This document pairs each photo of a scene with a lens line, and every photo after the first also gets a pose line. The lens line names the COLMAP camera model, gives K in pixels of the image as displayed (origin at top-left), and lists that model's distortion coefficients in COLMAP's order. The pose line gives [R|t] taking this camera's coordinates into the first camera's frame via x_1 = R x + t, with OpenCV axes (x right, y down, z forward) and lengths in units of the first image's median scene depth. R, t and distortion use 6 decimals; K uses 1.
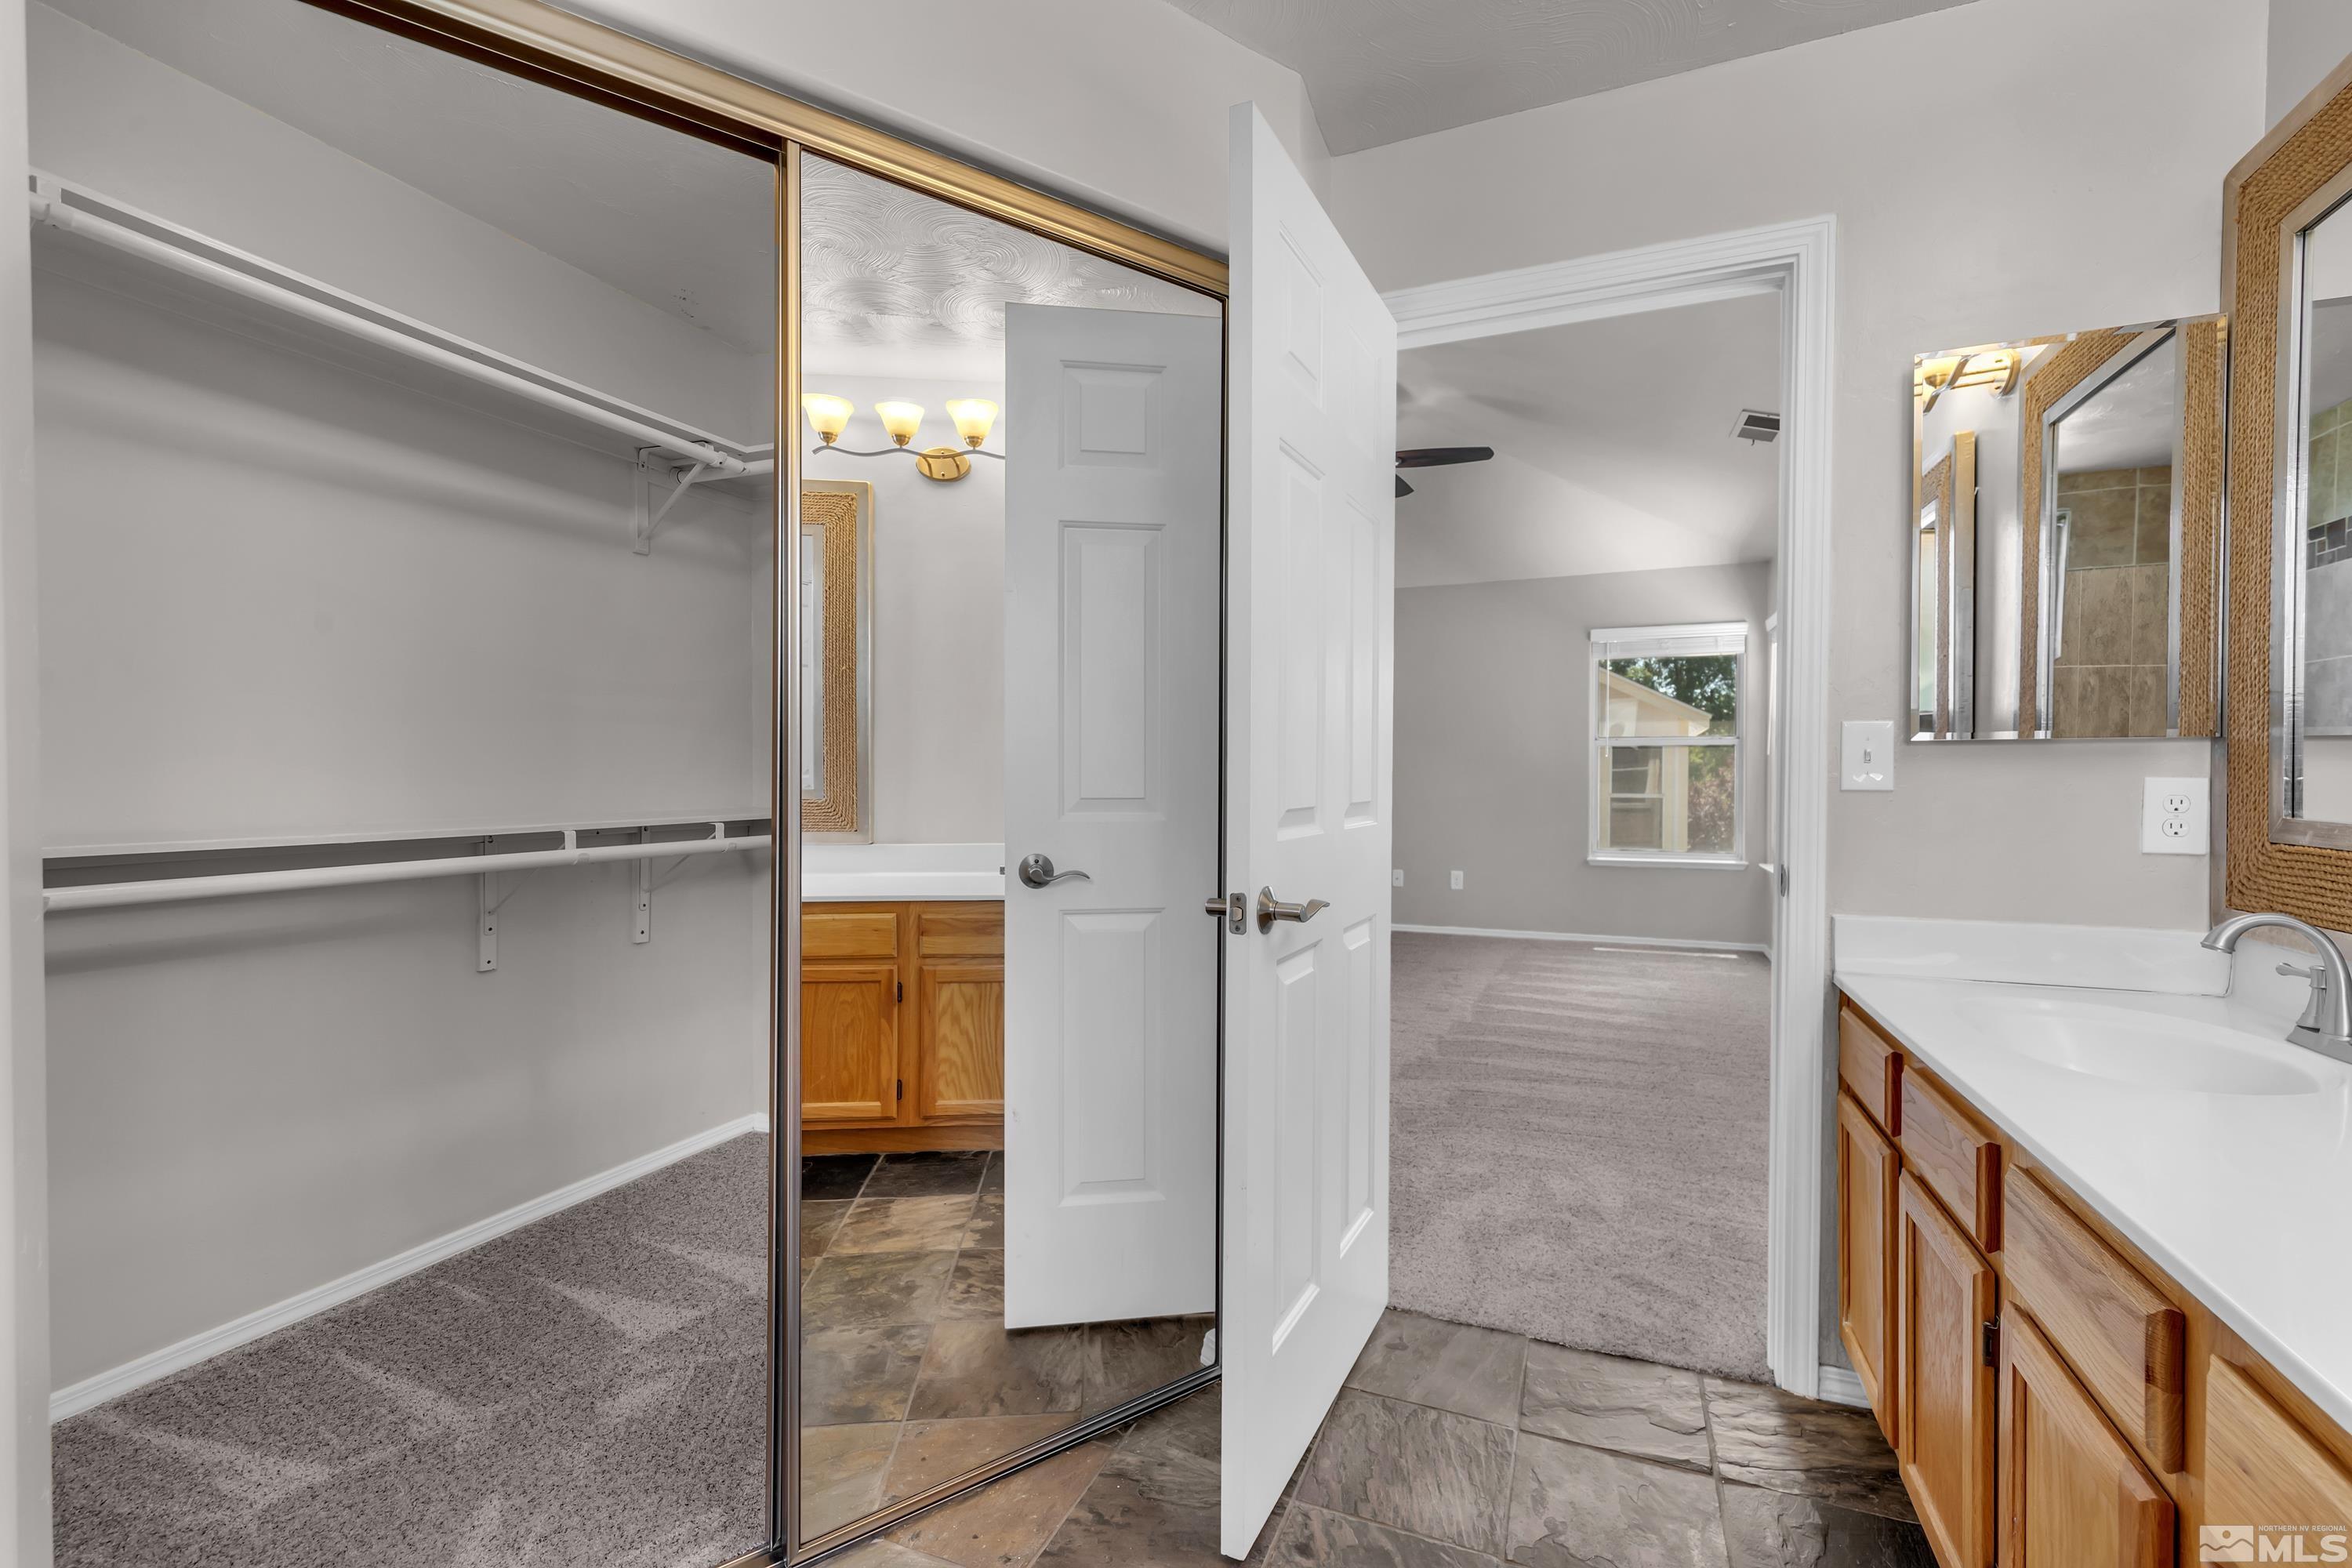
lens RADIAL K [[1058.0, 0, 1175.6], [0, 1058.0, 788.3], [0, 0, 1]] dist [0.008438, -0.000616]
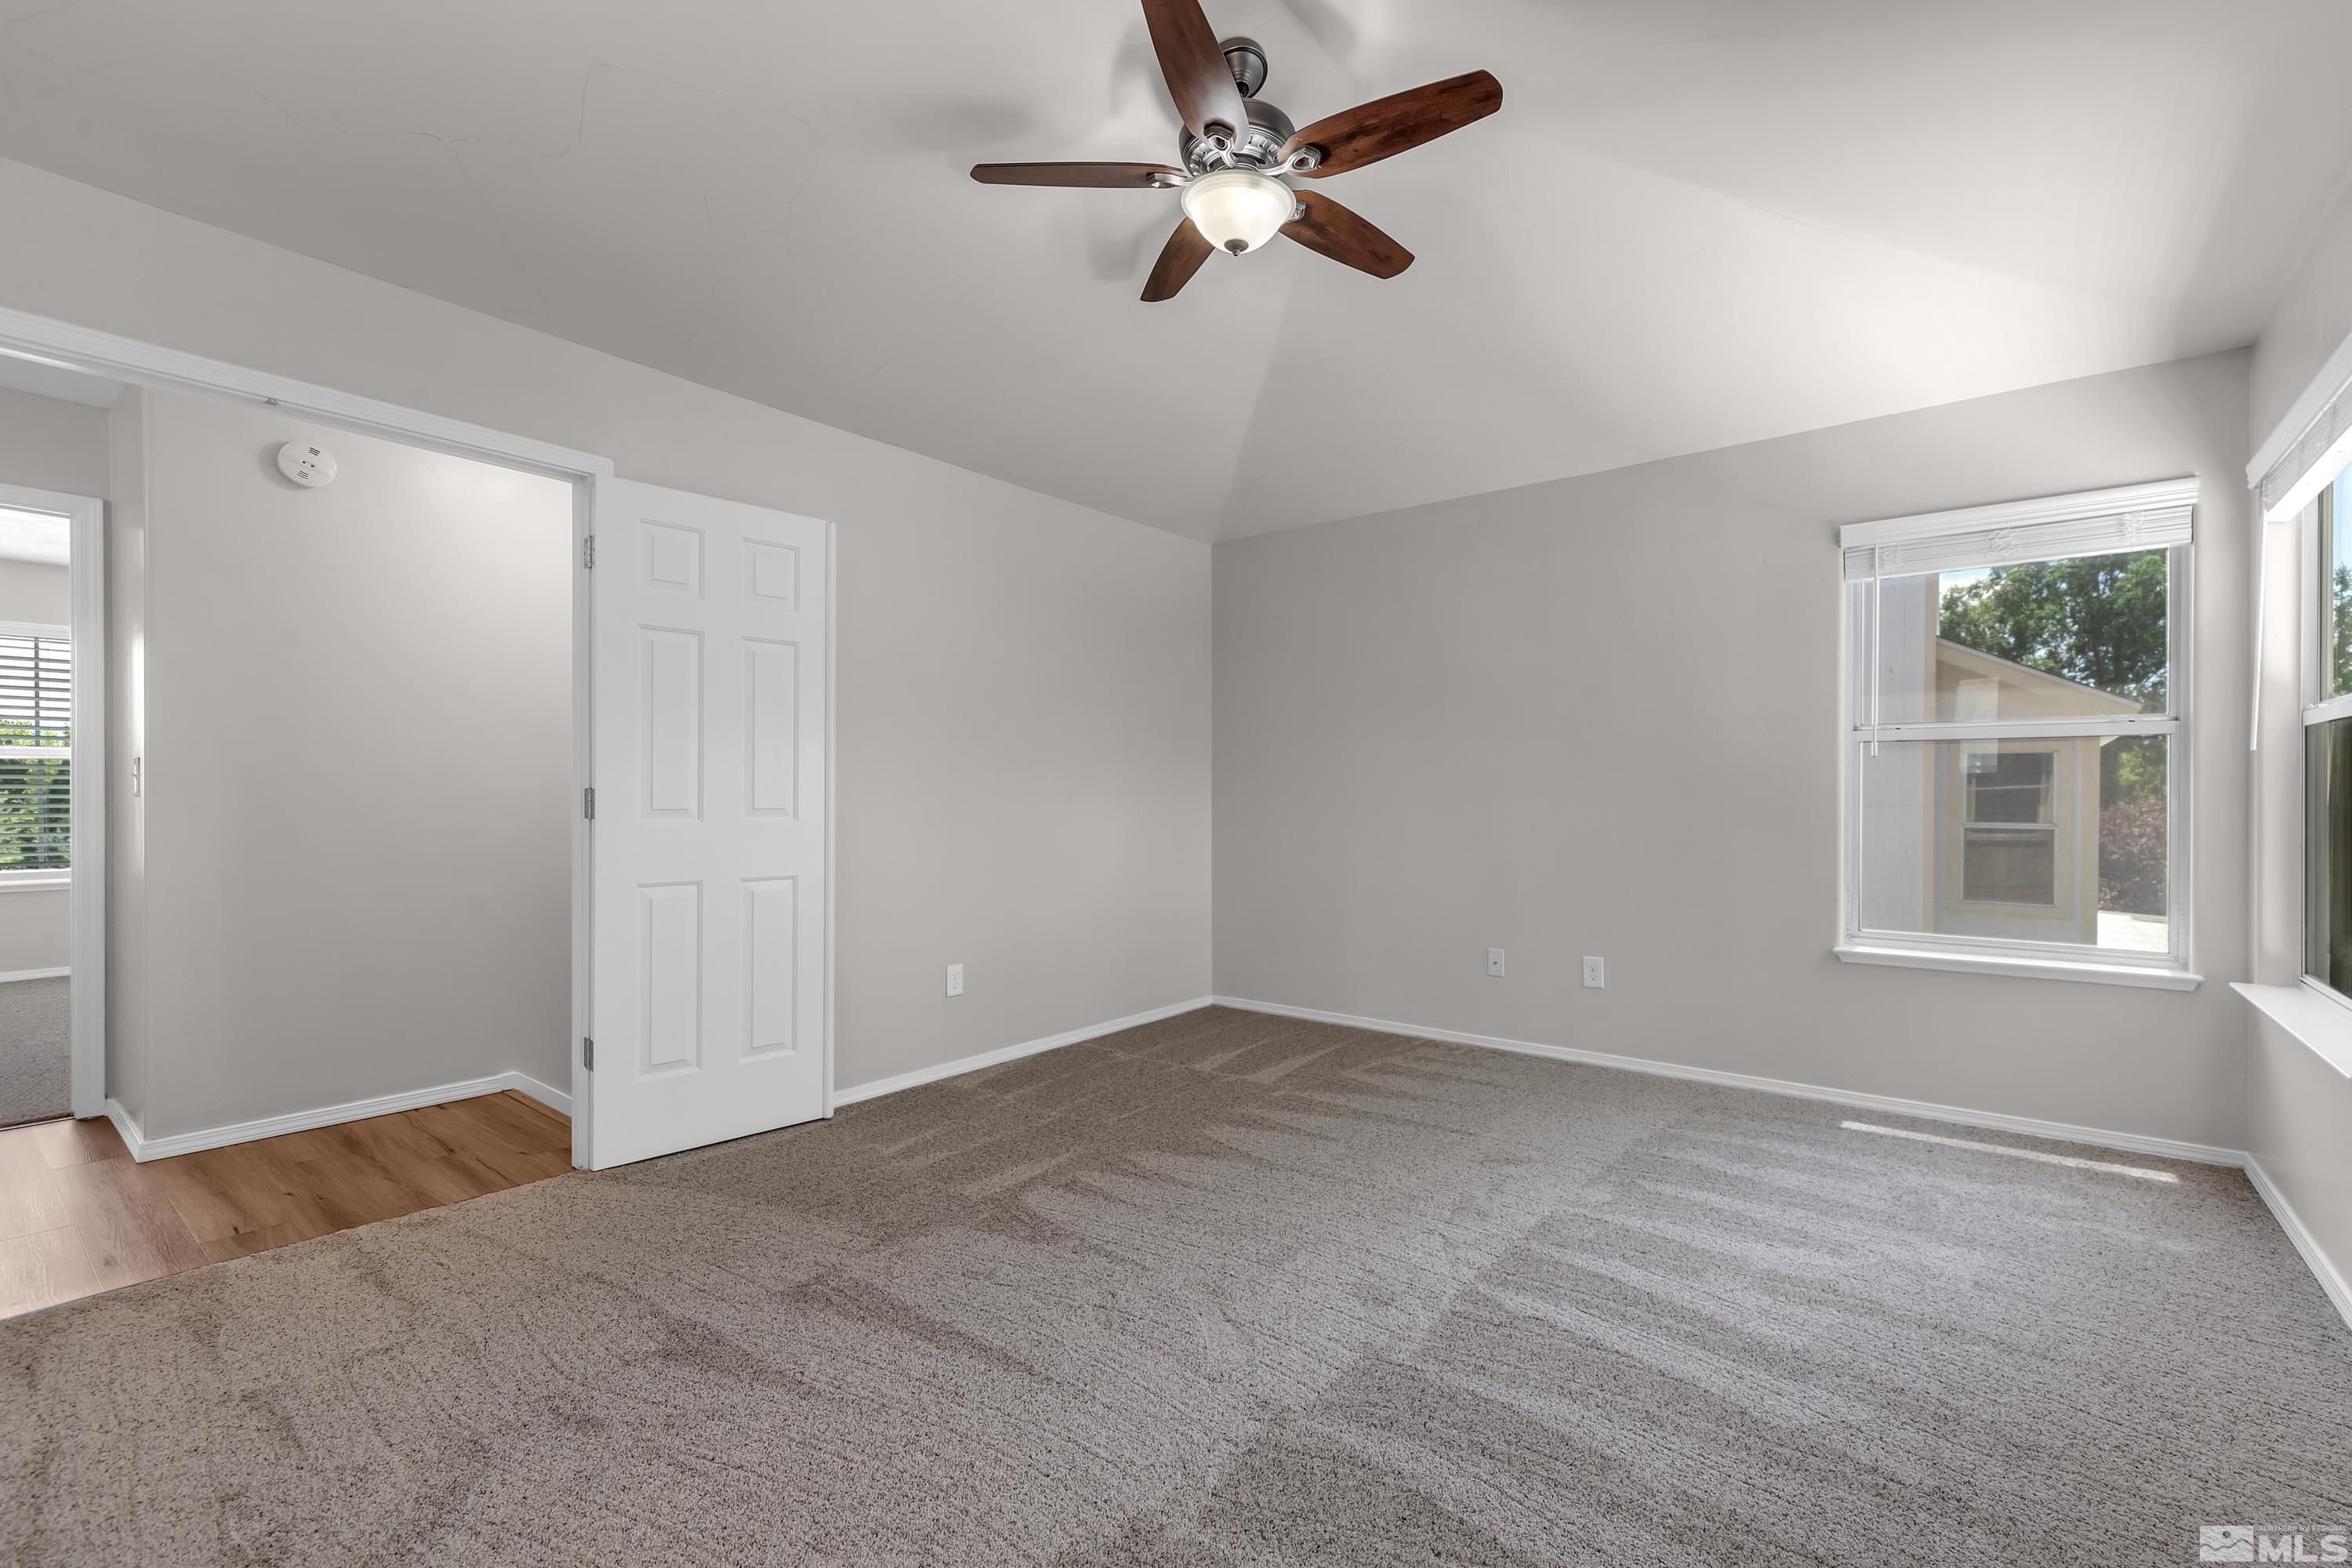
lens RADIAL K [[1058.0, 0, 1170.6], [0, 1058.0, 792.5], [0, 0, 1]] dist [0.008438, -0.000616]
pose [[0.960541, 0.003312, -0.278118, 0.213417], [-0.007361, 0.999882, -0.013515, -0.003755], [0.278041, 0.015029, 0.960452, 0.383938]]
